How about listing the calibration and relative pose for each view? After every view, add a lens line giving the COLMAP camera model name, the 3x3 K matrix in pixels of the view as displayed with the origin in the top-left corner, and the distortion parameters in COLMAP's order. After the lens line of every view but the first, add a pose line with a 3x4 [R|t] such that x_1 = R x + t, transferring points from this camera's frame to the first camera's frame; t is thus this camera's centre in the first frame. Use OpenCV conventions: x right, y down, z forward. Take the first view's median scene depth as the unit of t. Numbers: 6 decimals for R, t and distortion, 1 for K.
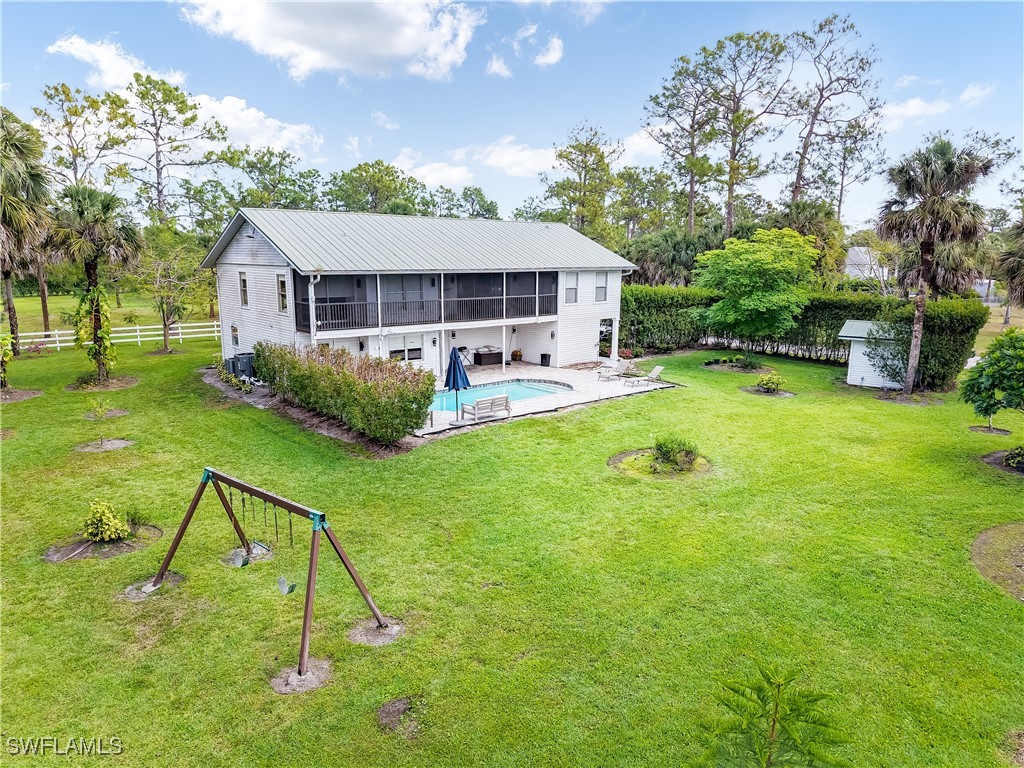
lens RADIAL K [[688.3, 0, 517.5], [0, 688.3, 387.4], [0, 0, 1]] dist [0.012600, -0.014515]
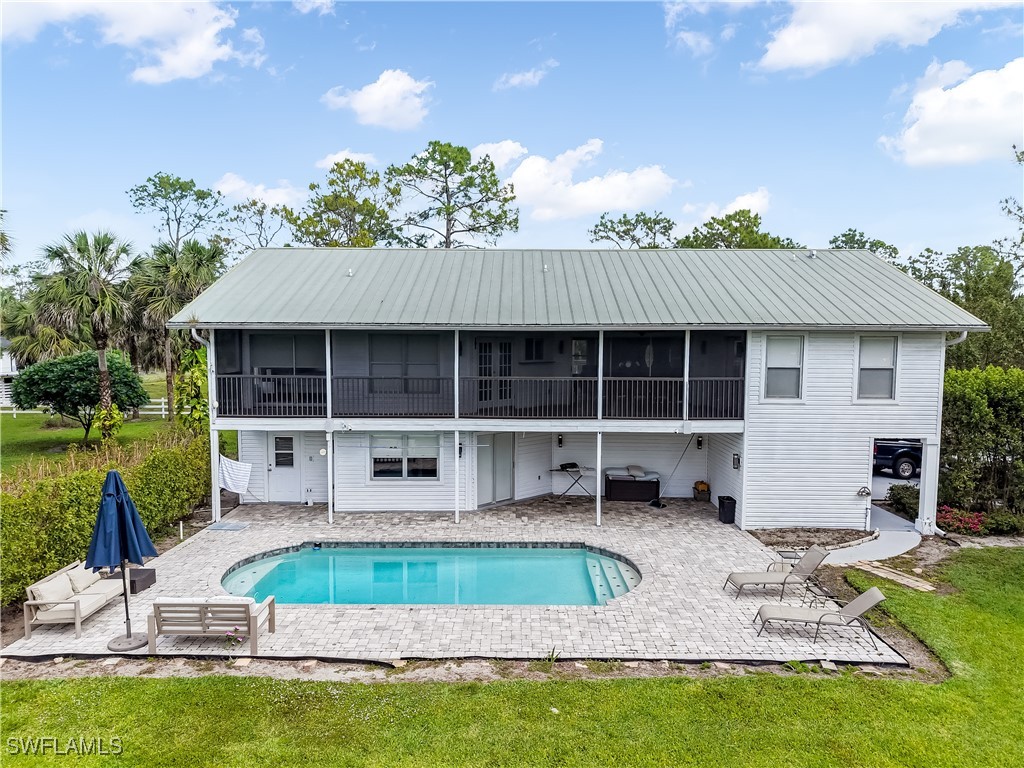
lens RADIAL K [[688.3, 0, 508.1], [0, 688.3, 387.0], [0, 0, 1]] dist [0.012600, -0.014515]
pose [[0.748635, 0.045809, -0.661397, 0.255083], [-0.126503, 0.989151, -0.074680, -0.072471], [0.650801, 0.139577, 0.746309, 0.530829]]
